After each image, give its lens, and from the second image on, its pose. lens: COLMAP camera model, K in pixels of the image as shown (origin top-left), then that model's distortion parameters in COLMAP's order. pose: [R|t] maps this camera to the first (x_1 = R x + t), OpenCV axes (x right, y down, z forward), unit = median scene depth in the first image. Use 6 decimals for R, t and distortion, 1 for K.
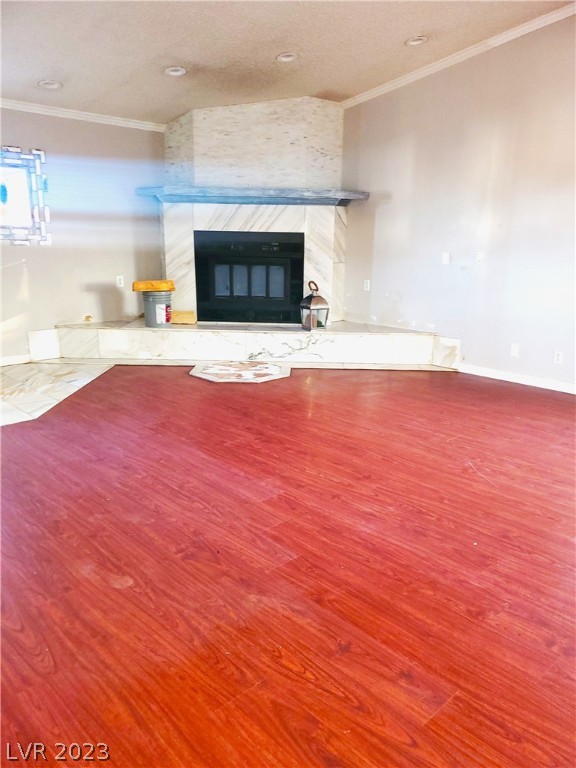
lens RADIAL K [[599.7, 0, 288.0], [0, 599.7, 384.0], [0, 0, 1]] dist [0.009434, -0.000060]
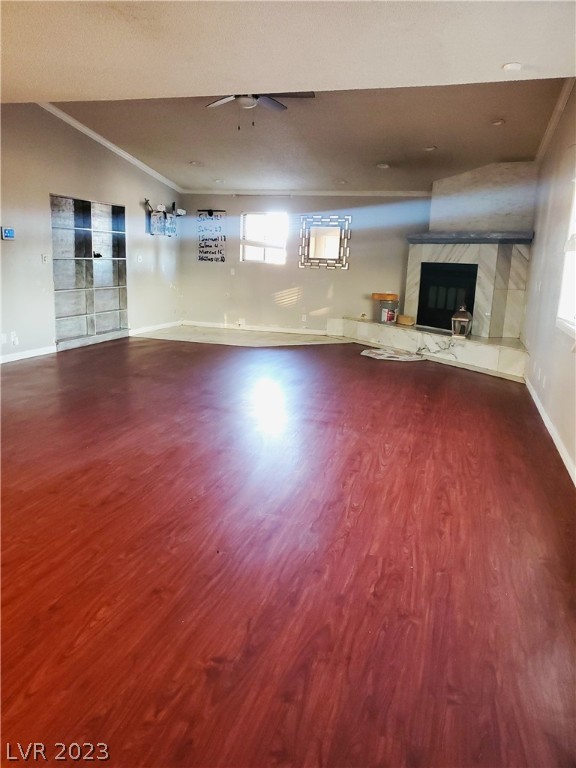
lens RADIAL K [[599.7, 0, 288.0], [0, 599.7, 384.0], [0, 0, 1]] dist [0.009434, -0.000060]
pose [[0.507500, 0.176705, -0.843338, 0.971429], [-0.241572, 0.968672, 0.057595, 0.025463], [0.827095, 0.174497, 0.534288, 0.003033]]
